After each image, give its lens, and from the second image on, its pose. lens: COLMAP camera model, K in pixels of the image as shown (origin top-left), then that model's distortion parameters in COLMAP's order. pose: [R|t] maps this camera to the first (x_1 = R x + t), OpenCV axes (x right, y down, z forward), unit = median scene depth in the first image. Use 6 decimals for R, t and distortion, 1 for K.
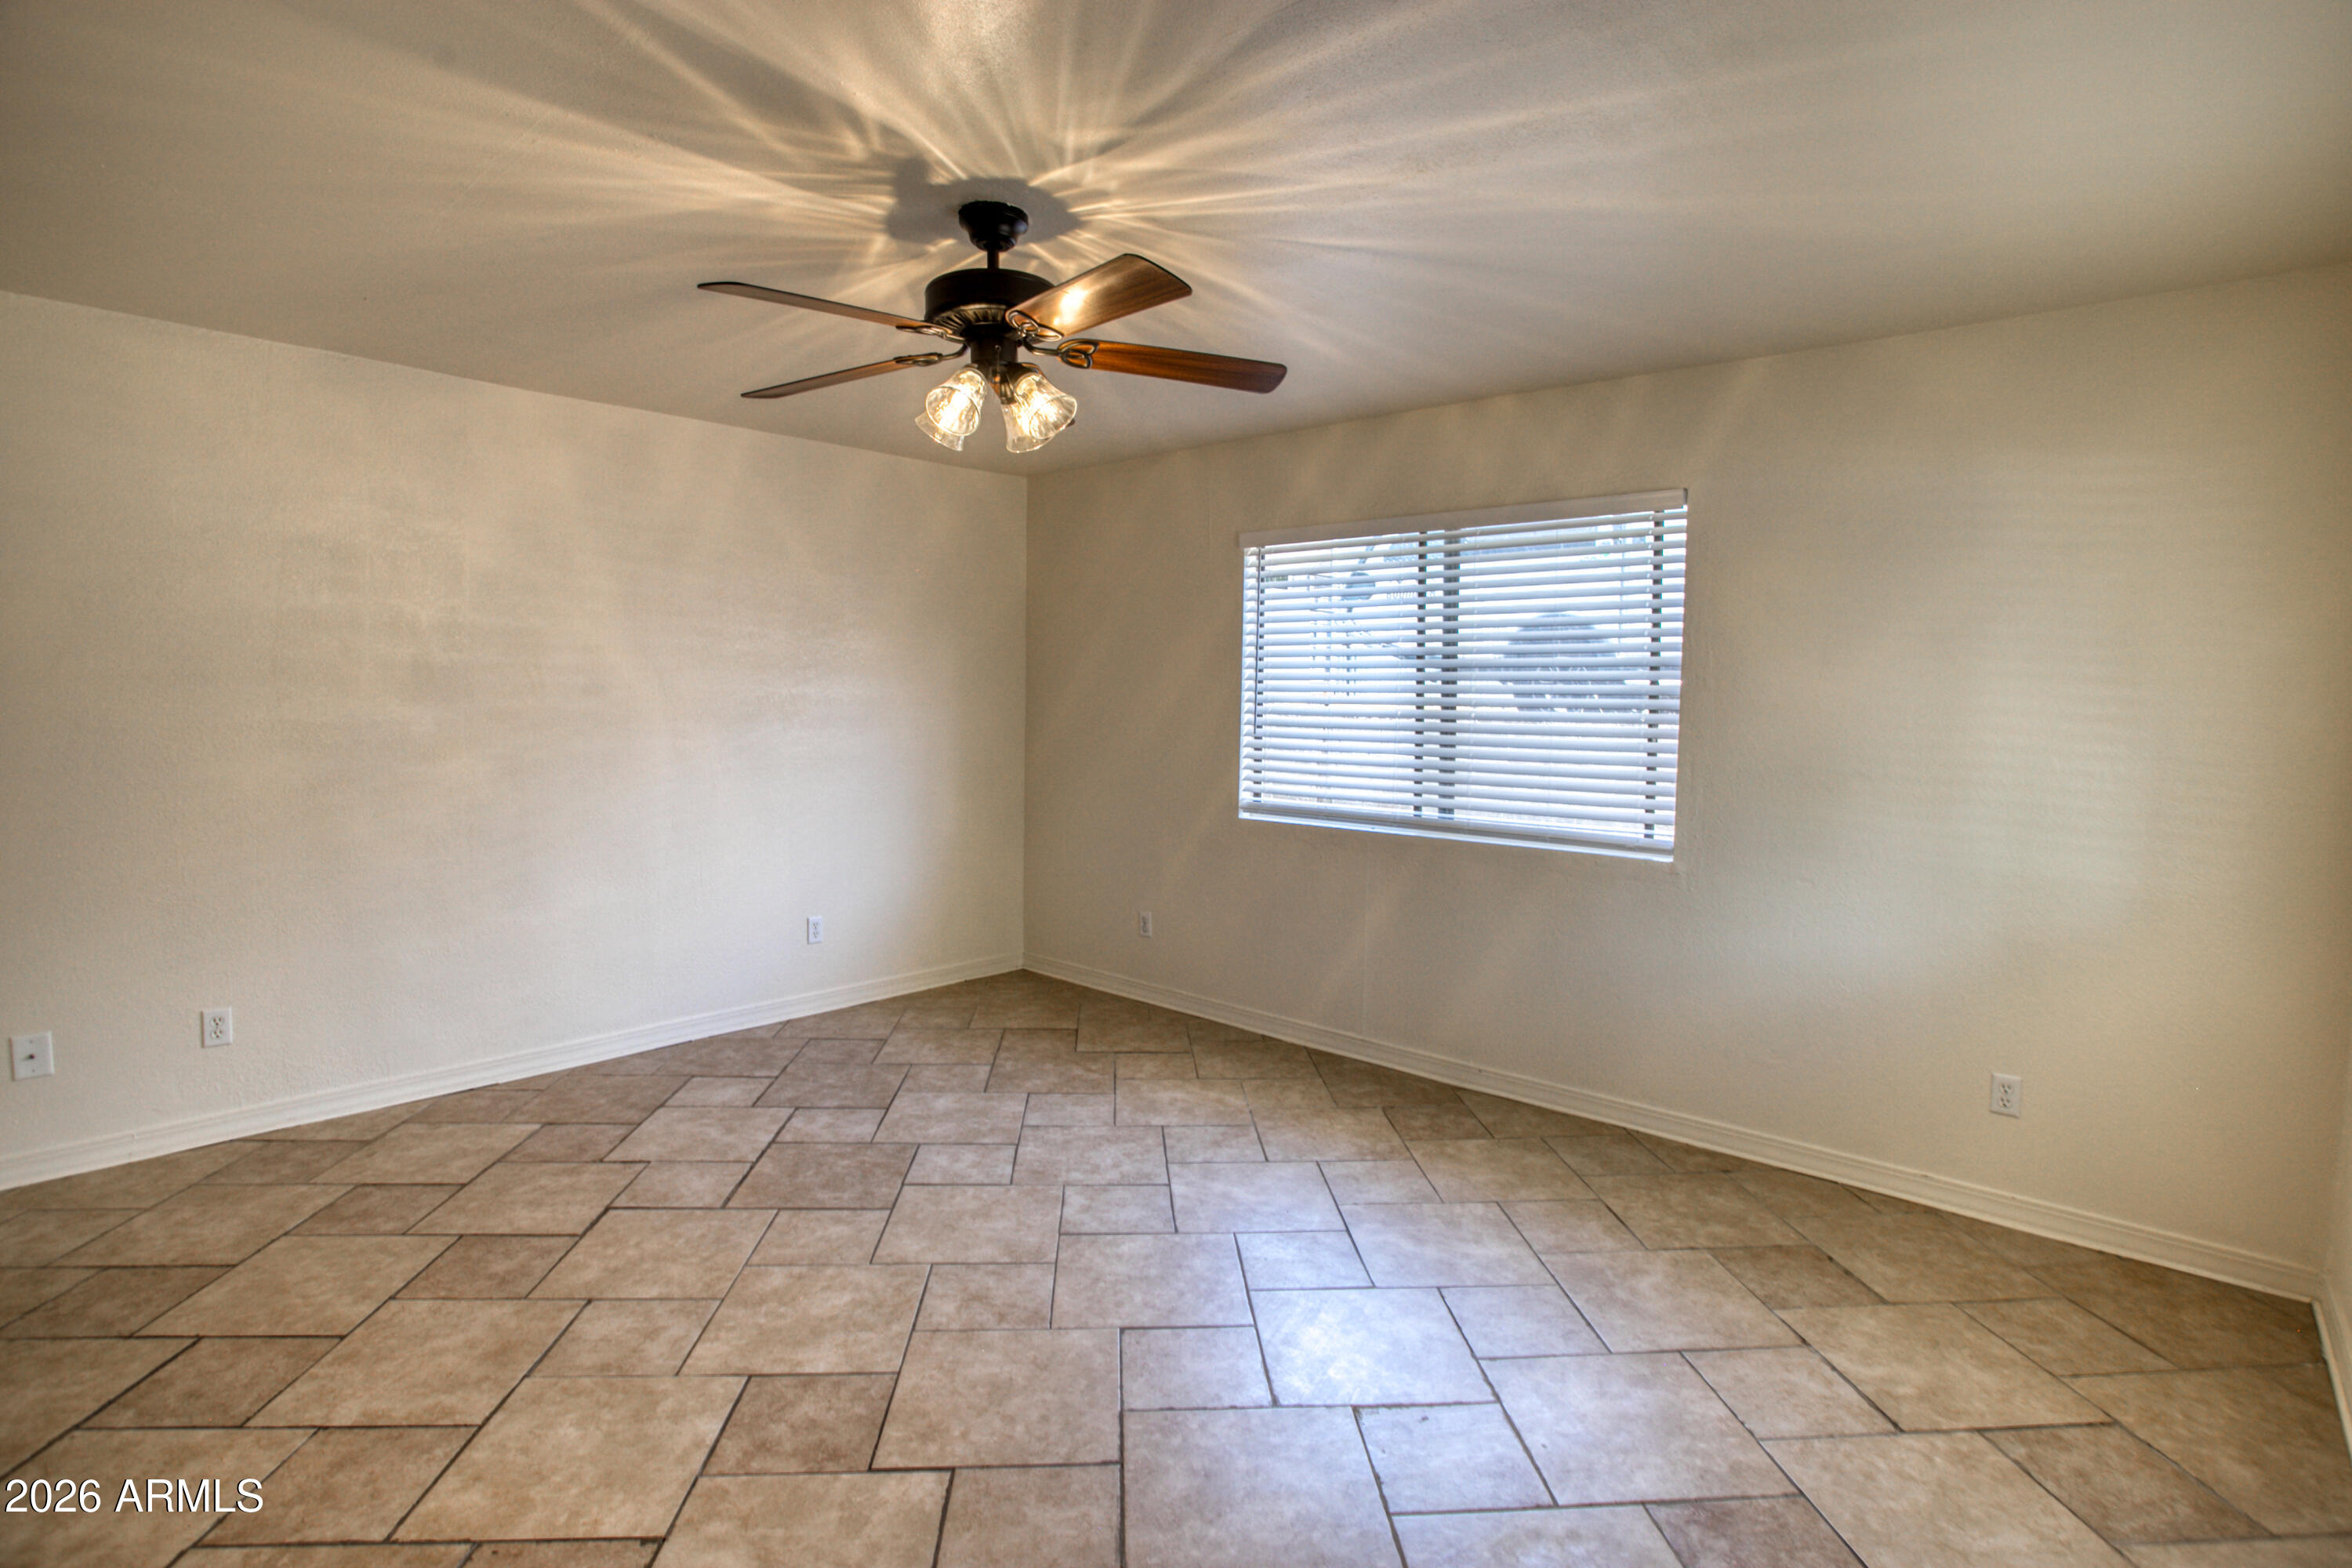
lens RADIAL K [[1150.2, 0, 1190.8], [0, 1150.2, 782.5], [0, 0, 1]] dist [-0.088033, 0.039140]
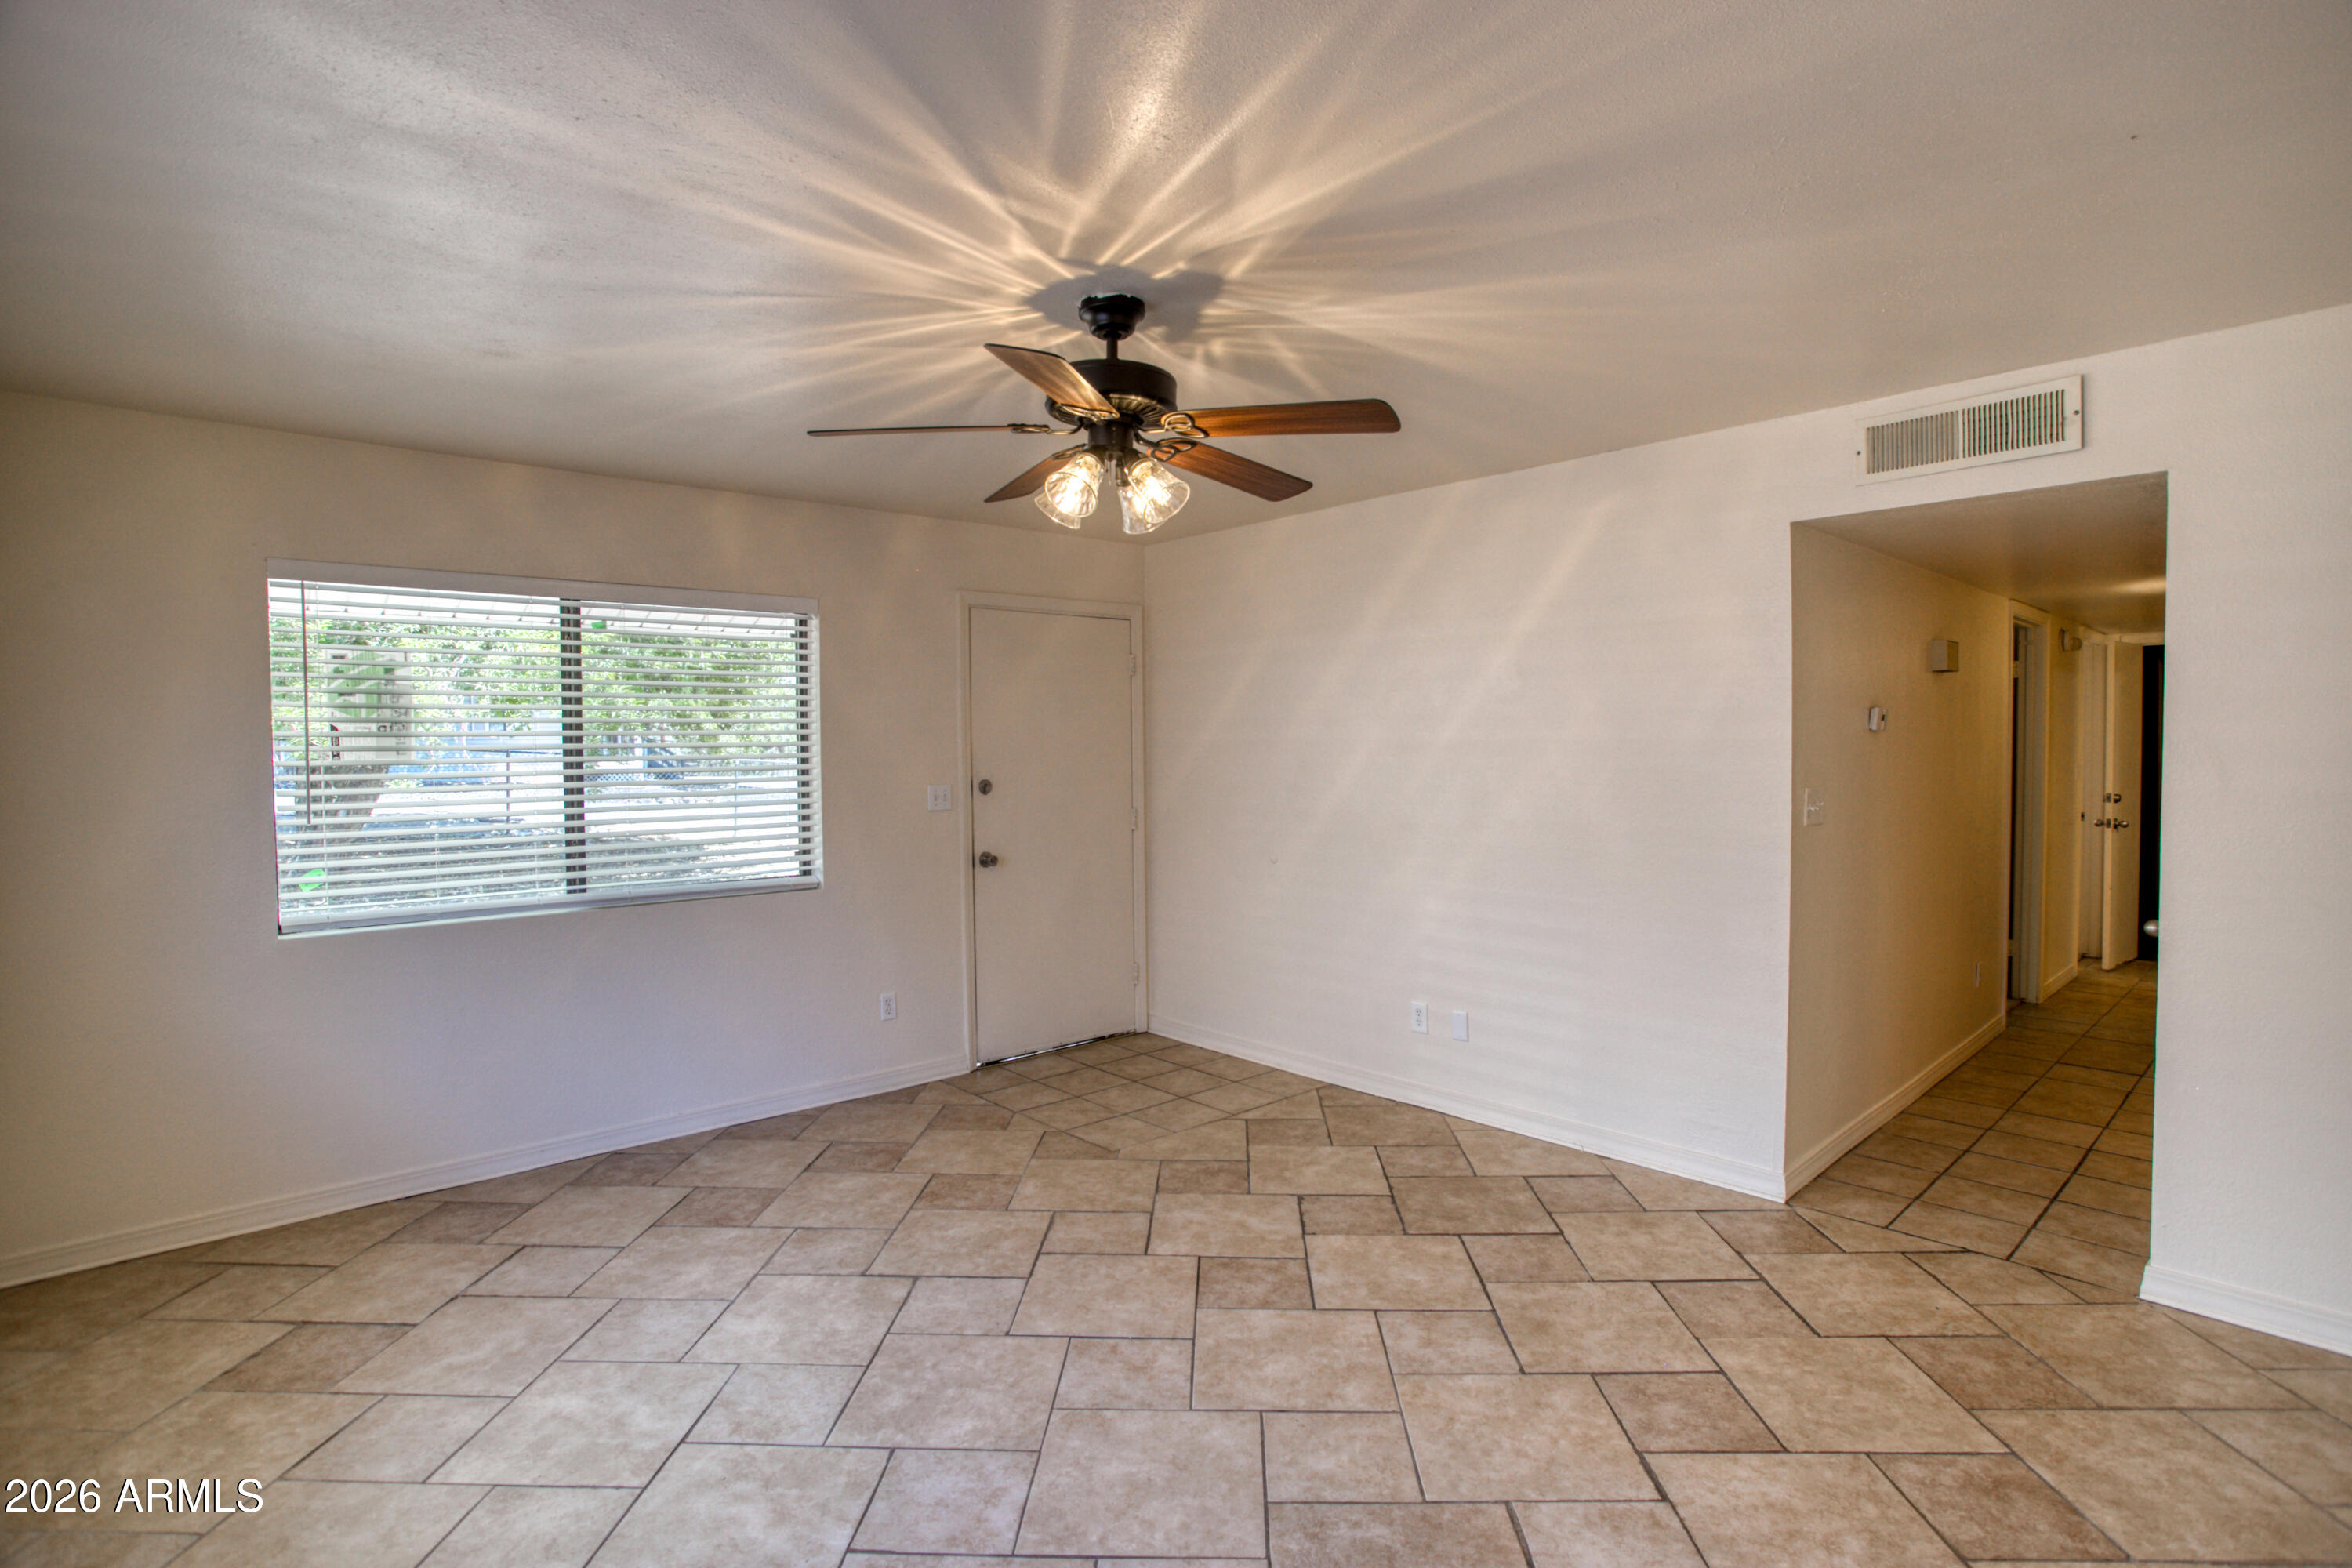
lens RADIAL K [[1150.2, 0, 1190.8], [0, 1150.2, 782.5], [0, 0, 1]] dist [-0.088033, 0.039140]
pose [[-0.994913, -0.010900, 0.100148, -0.352113], [0.000691, 0.993367, 0.114987, -0.184941], [-0.100737, 0.114471, -0.988306, 2.047853]]
